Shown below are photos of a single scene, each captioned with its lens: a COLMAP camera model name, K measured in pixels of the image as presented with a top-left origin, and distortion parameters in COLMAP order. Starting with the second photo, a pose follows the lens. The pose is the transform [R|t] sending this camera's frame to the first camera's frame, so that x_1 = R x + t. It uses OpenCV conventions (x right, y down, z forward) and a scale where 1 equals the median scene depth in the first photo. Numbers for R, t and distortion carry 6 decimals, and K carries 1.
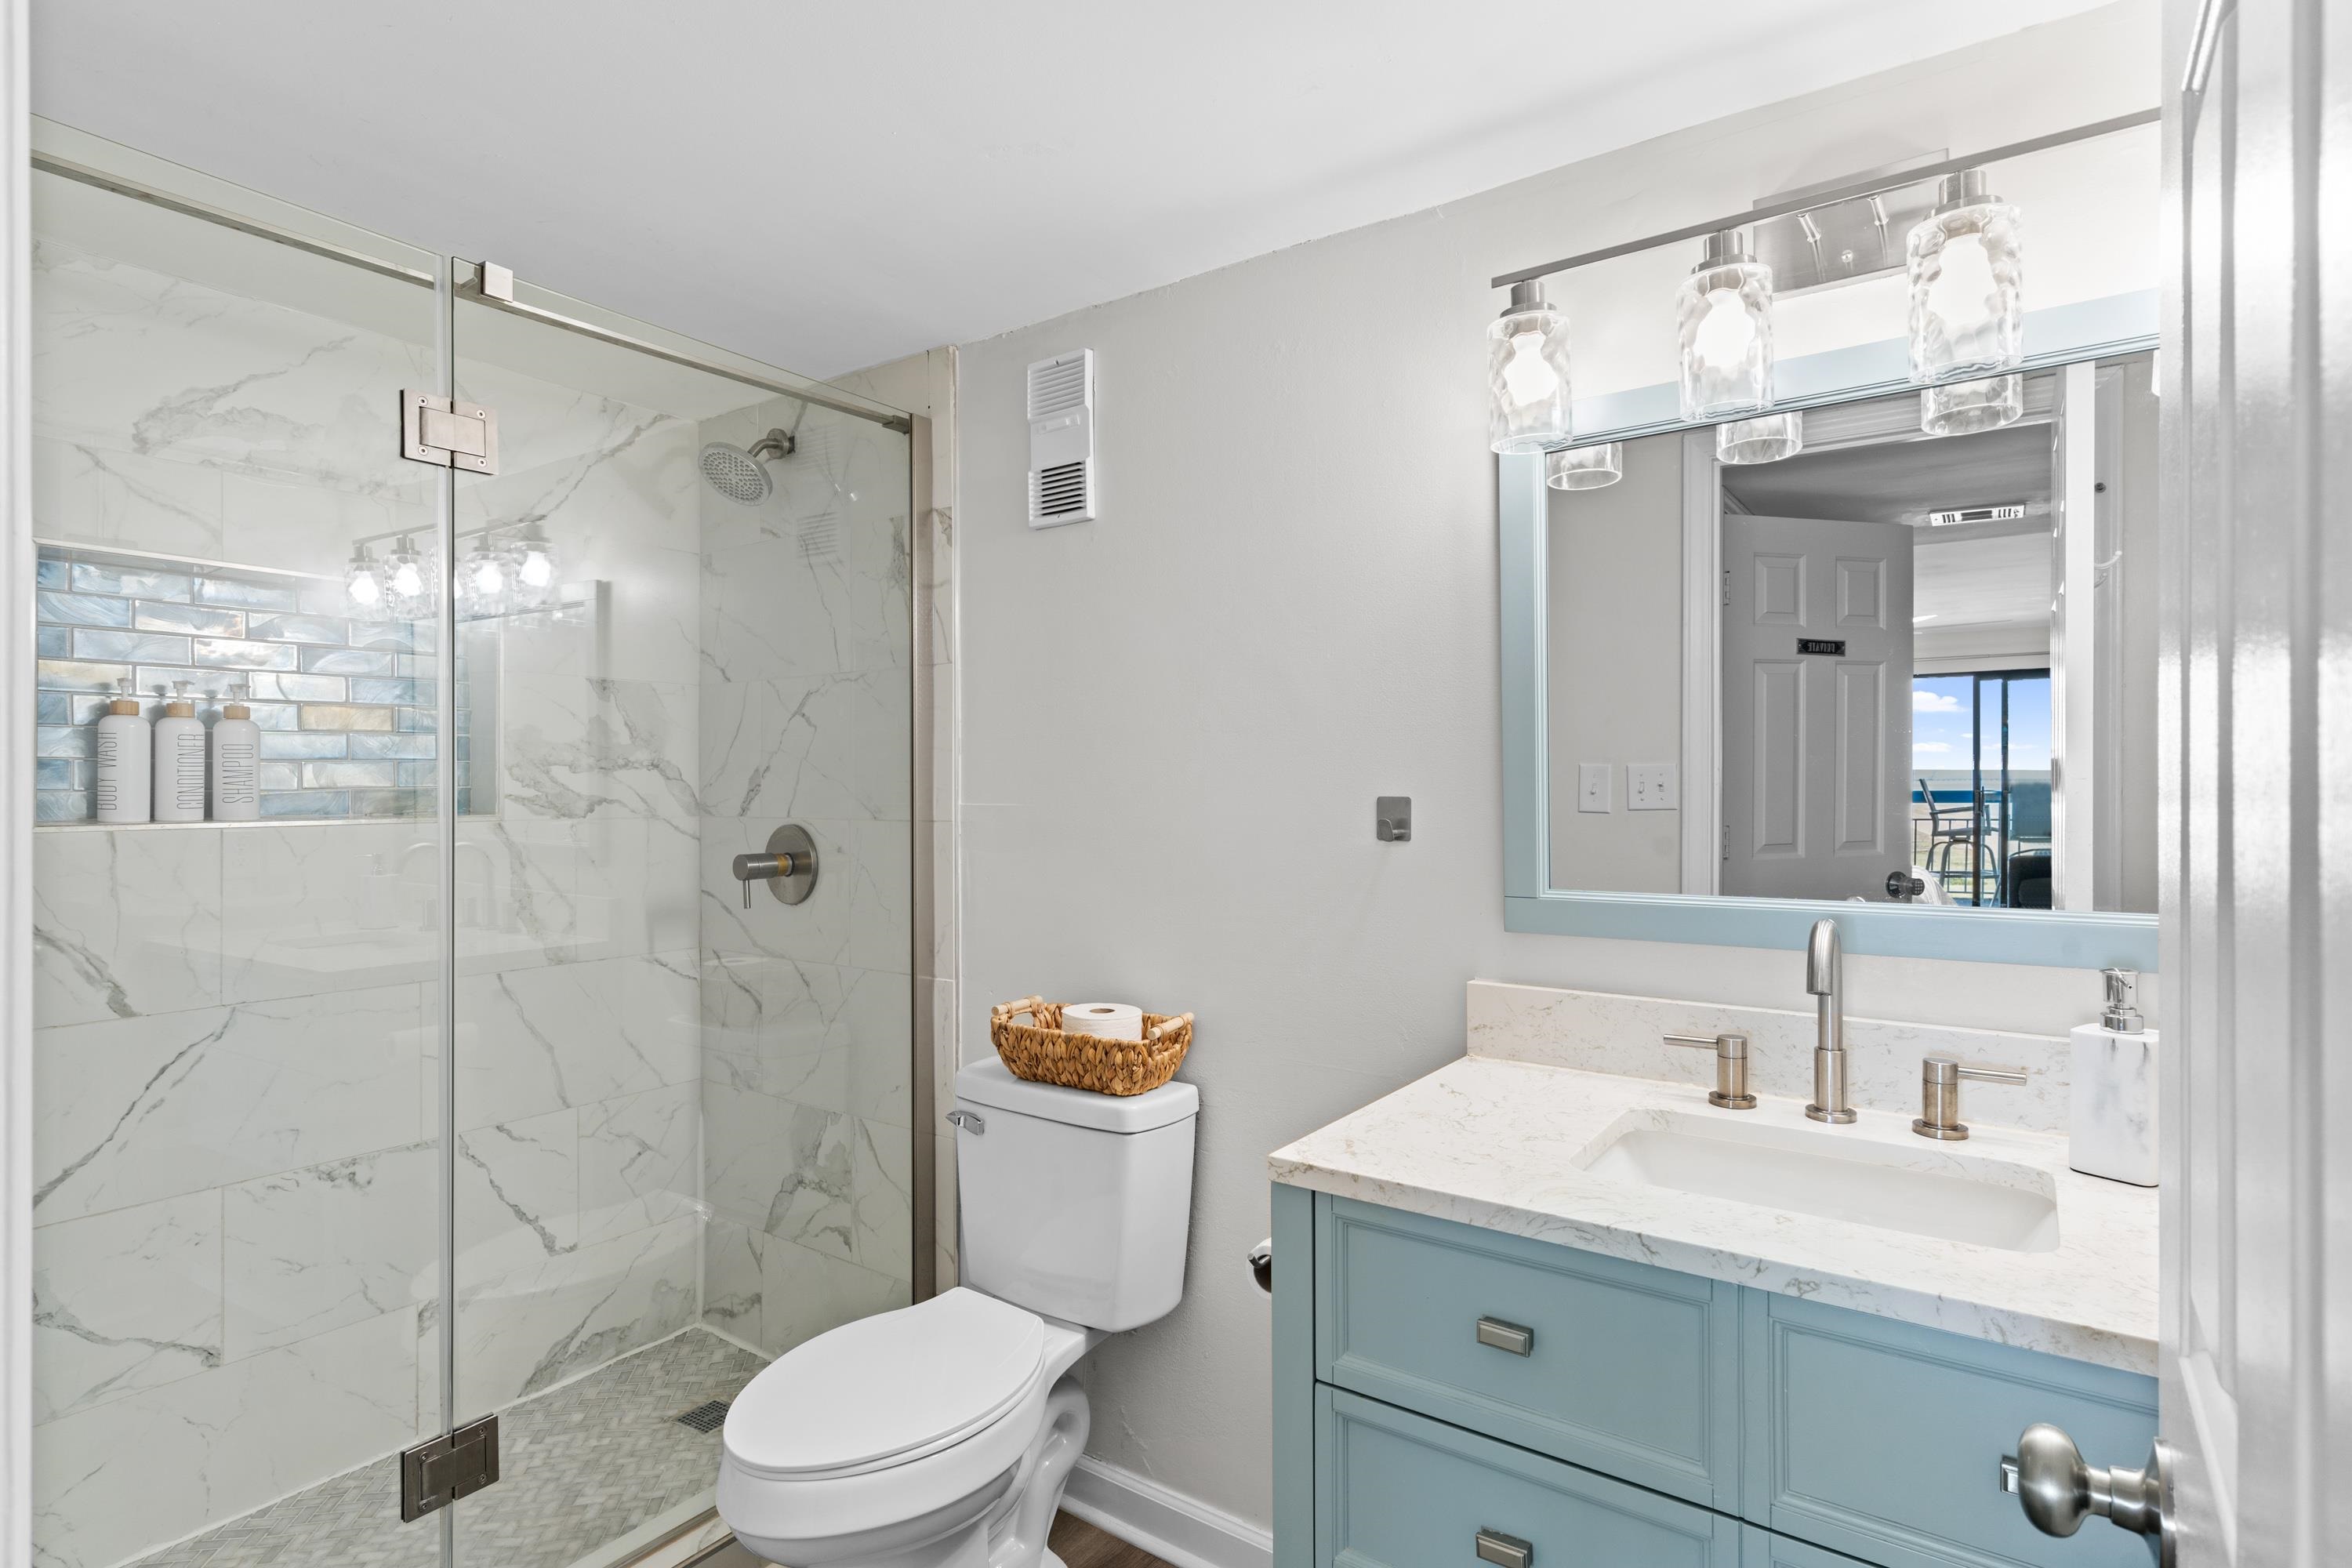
lens RADIAL K [[1196.6, 0, 1176.0], [0, 1196.6, 784.0], [0, 0, 1]] dist [0.004571, -0.000272]
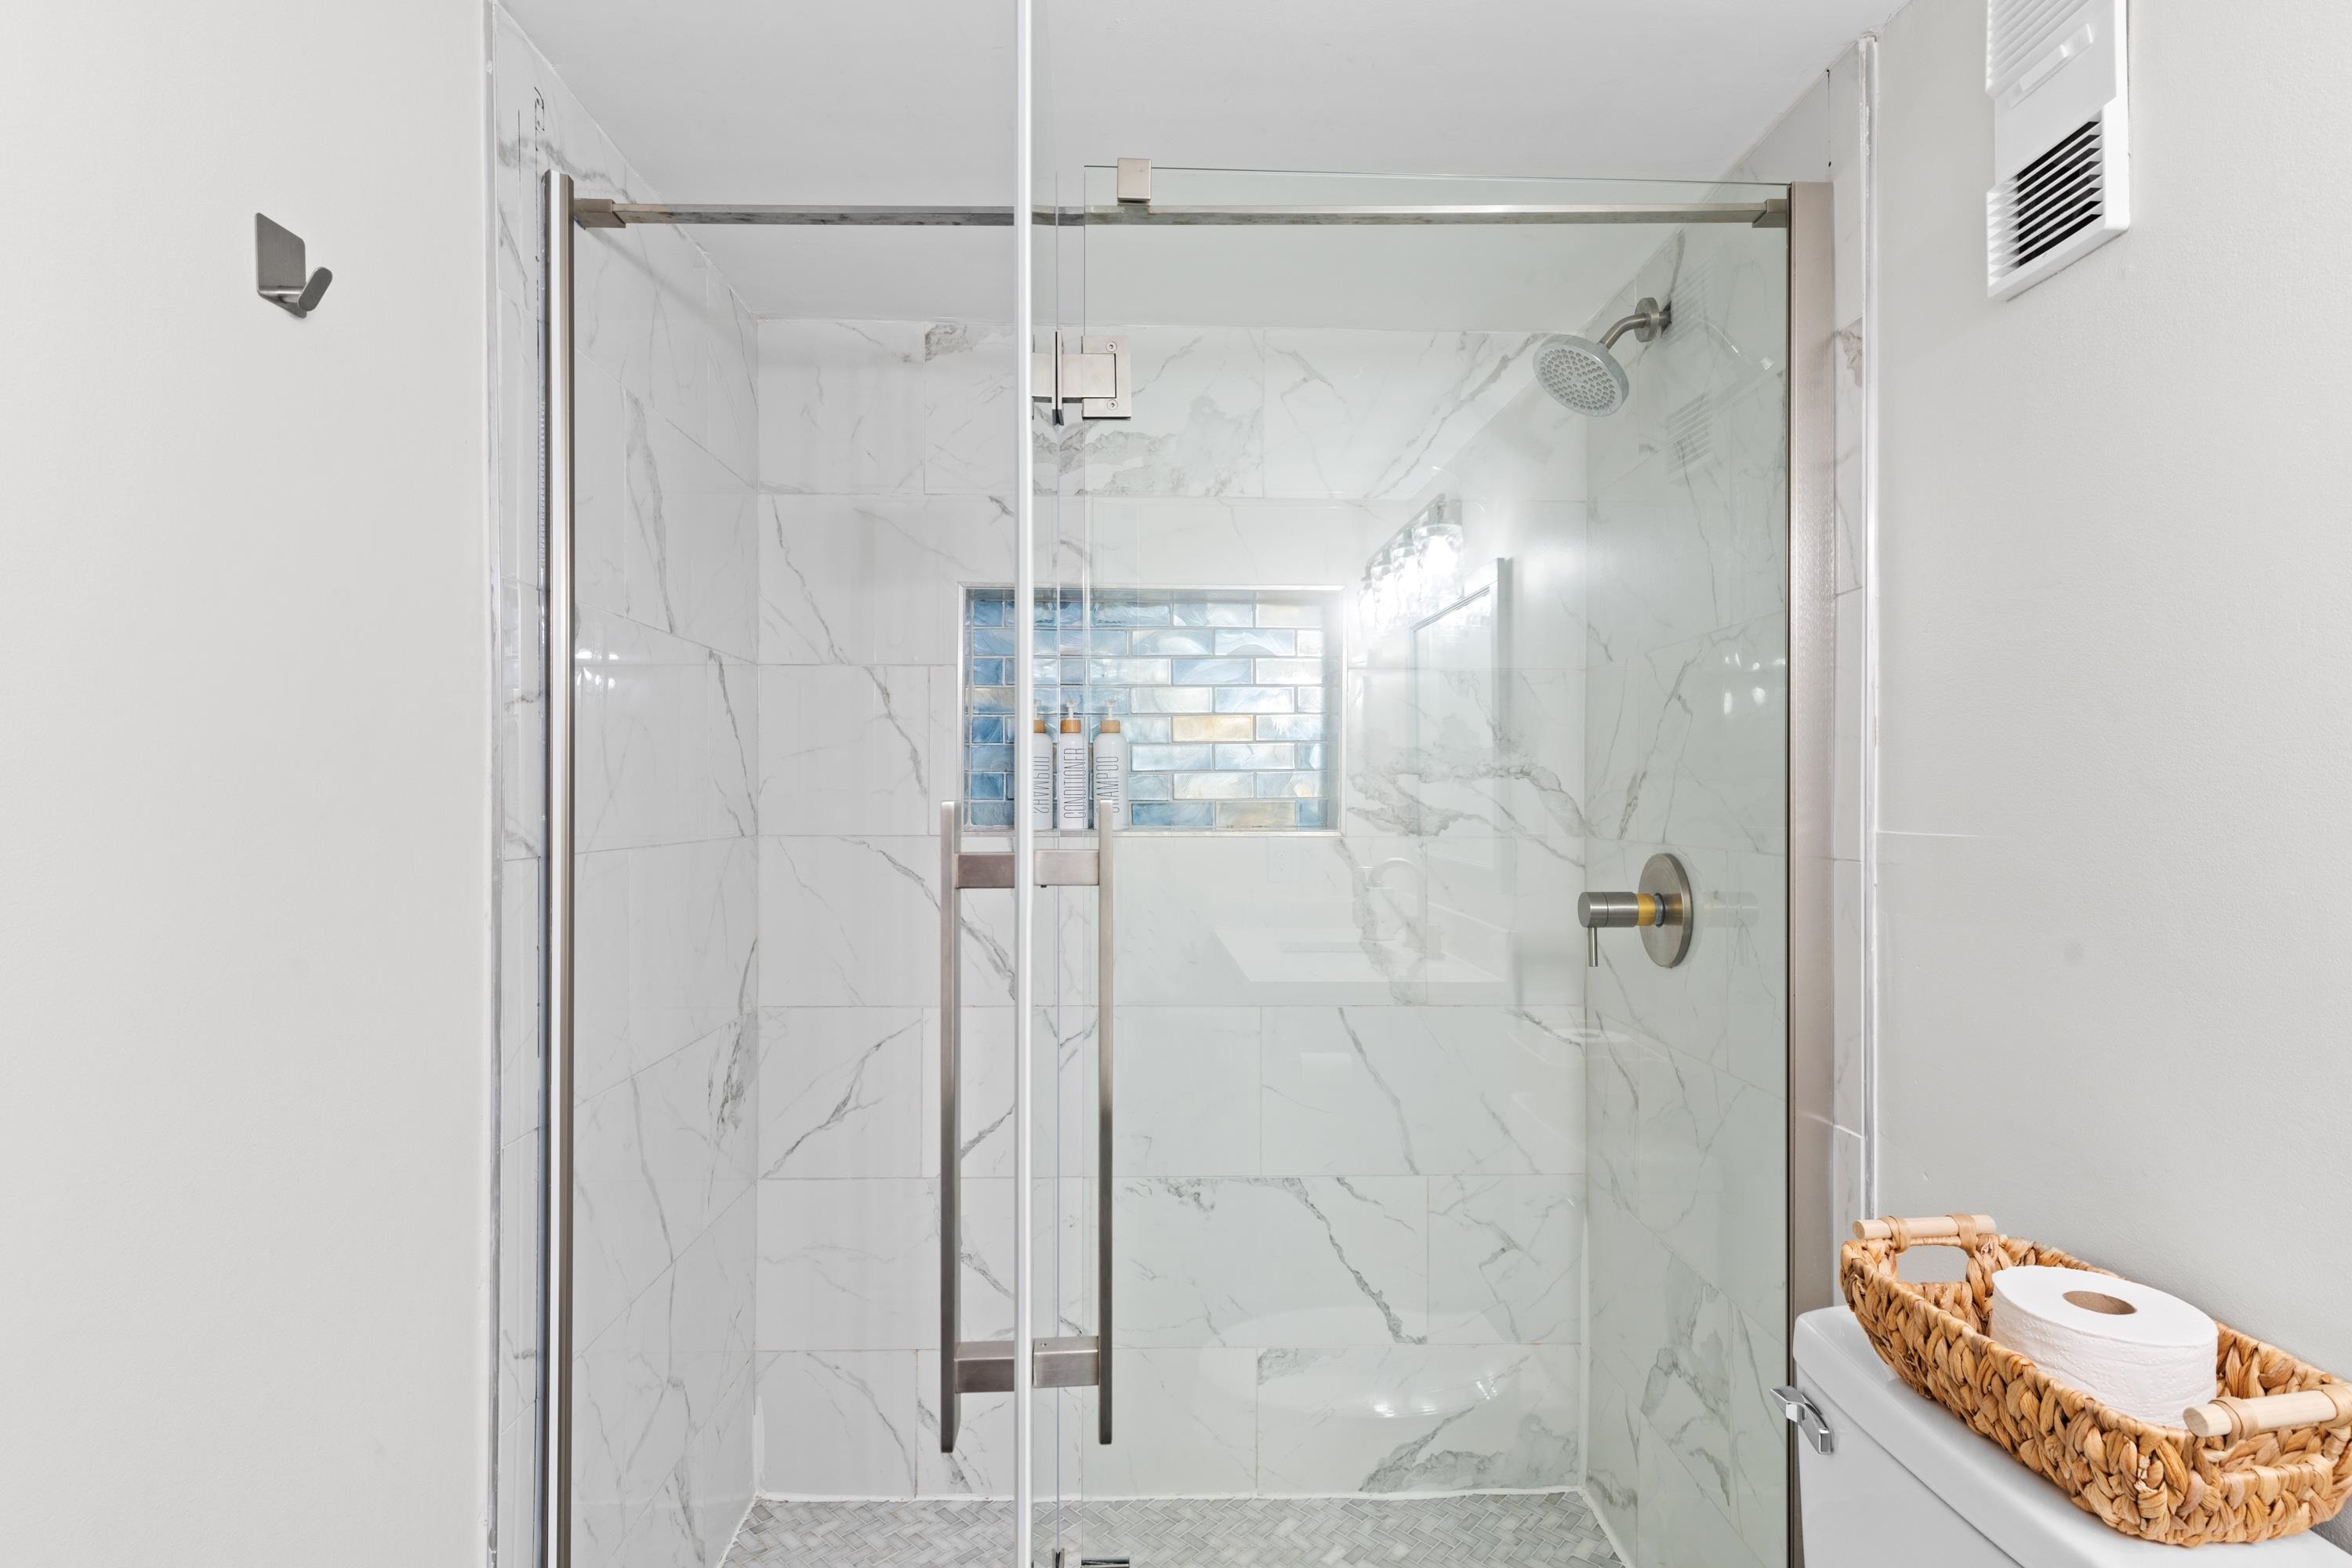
lens RADIAL K [[1189.4, 0, 1175.8], [0, 1189.4, 796.4], [0, 0, 1]] dist [0.004734, -0.001393]
pose [[0.602234, 0.001799, -0.798317, 0.068287], [-0.002612, 0.999997, 0.000282, 0.000810], [0.798315, 0.001916, 0.602237, 0.360675]]
